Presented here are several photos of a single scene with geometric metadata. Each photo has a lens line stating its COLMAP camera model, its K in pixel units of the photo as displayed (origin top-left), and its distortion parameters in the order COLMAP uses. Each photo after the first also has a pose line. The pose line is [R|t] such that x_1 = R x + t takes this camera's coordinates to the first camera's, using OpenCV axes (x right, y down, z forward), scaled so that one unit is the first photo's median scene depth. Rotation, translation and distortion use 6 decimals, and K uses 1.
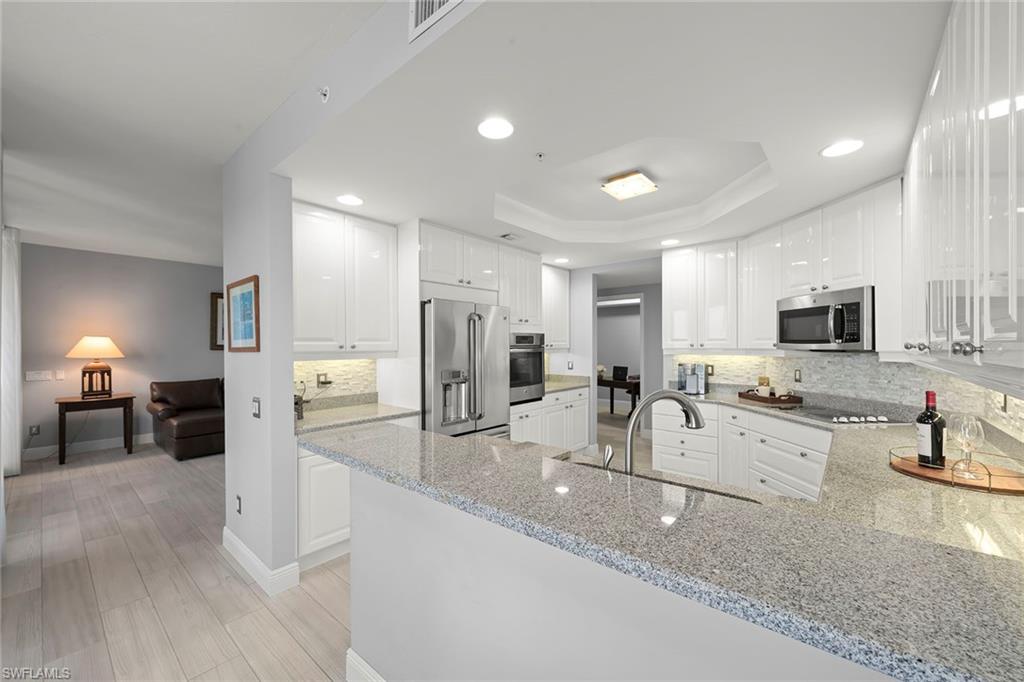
lens RADIAL K [[388.8, 0, 510.2], [0, 388.8, 345.2], [0, 0, 1]] dist [-0.011387, -0.000135]
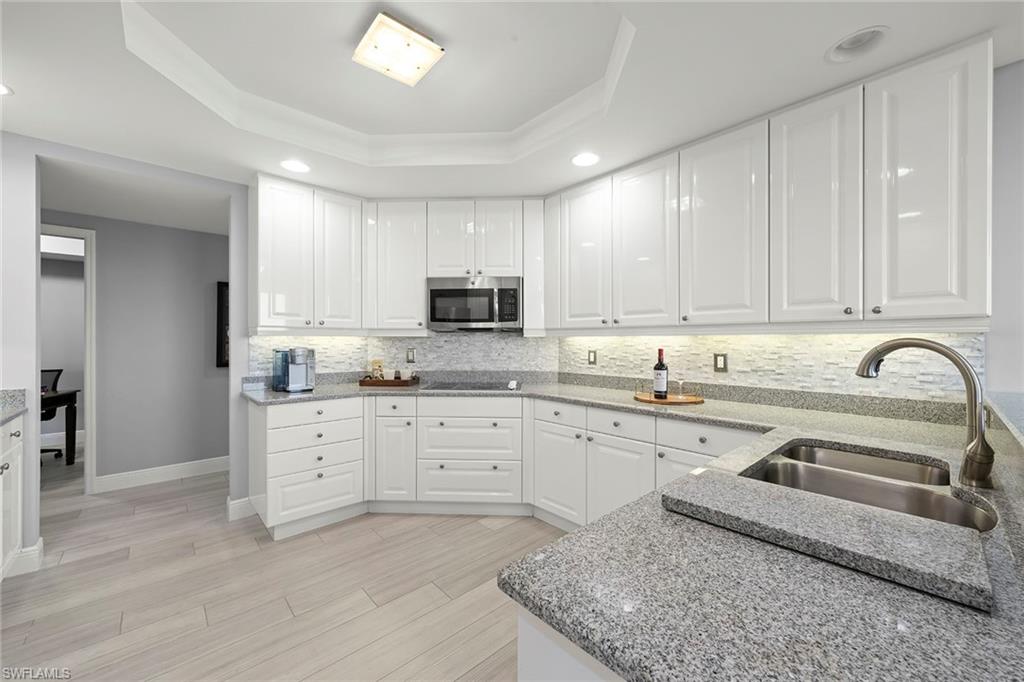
lens RADIAL K [[388.8, 0, 508.3], [0, 388.8, 341.6], [0, 0, 1]] dist [-0.011387, -0.000135]
pose [[0.134169, 0.000575, 0.990958, -0.244598], [-0.001434, 0.999999, -0.000387, 0.043802], [-0.990957, -0.001369, 0.134169, 0.662933]]
